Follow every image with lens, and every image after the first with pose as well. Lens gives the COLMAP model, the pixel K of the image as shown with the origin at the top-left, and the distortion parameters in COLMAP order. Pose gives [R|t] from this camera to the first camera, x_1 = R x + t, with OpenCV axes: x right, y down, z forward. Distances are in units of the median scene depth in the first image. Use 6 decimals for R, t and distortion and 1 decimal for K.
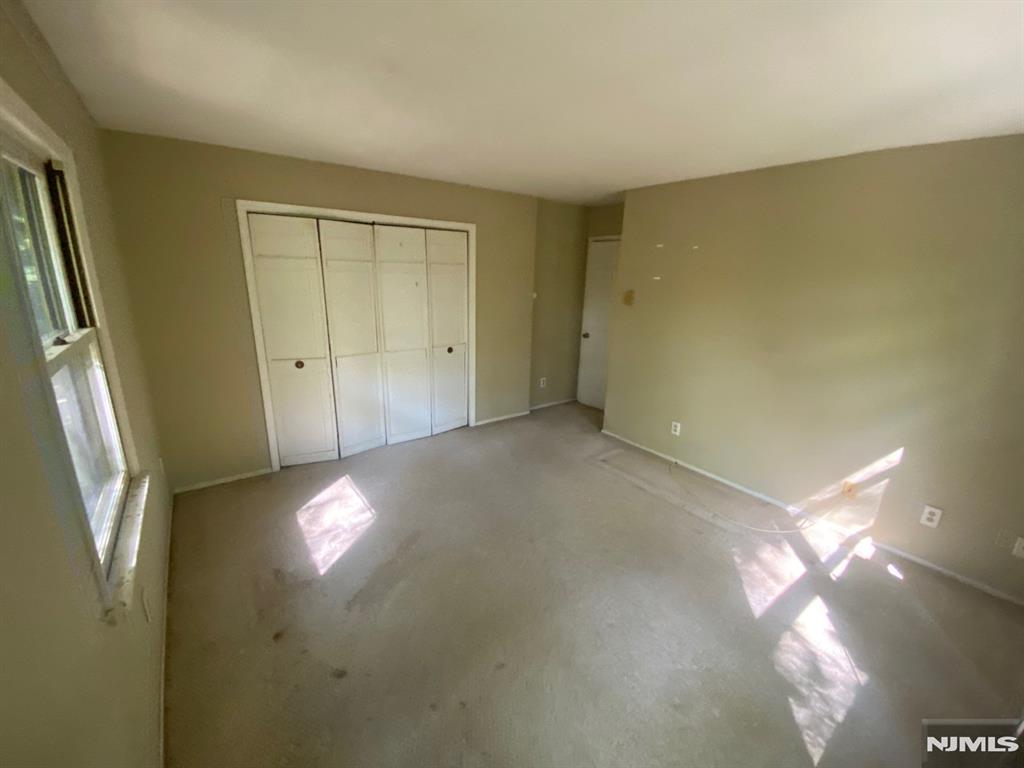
lens RADIAL K [[419.1, 0, 512.0], [0, 419.1, 384.0], [0, 0, 1]] dist [0.000701, -0.000239]
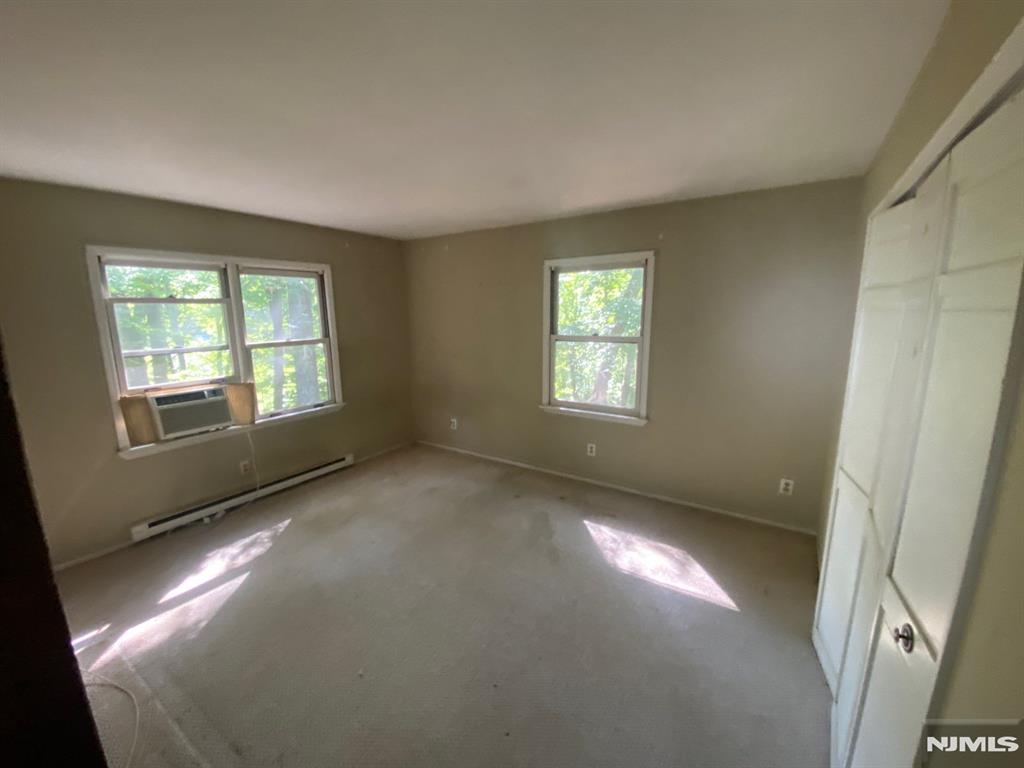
lens RADIAL K [[419.1, 0, 512.0], [0, 419.1, 384.0], [0, 0, 1]] dist [0.000701, -0.000239]
pose [[-0.934821, 0.046686, -0.352037, 0.241225], [-0.110368, 0.904033, 0.412968, -0.507441], [0.337533, 0.424905, -0.839957, 1.885145]]
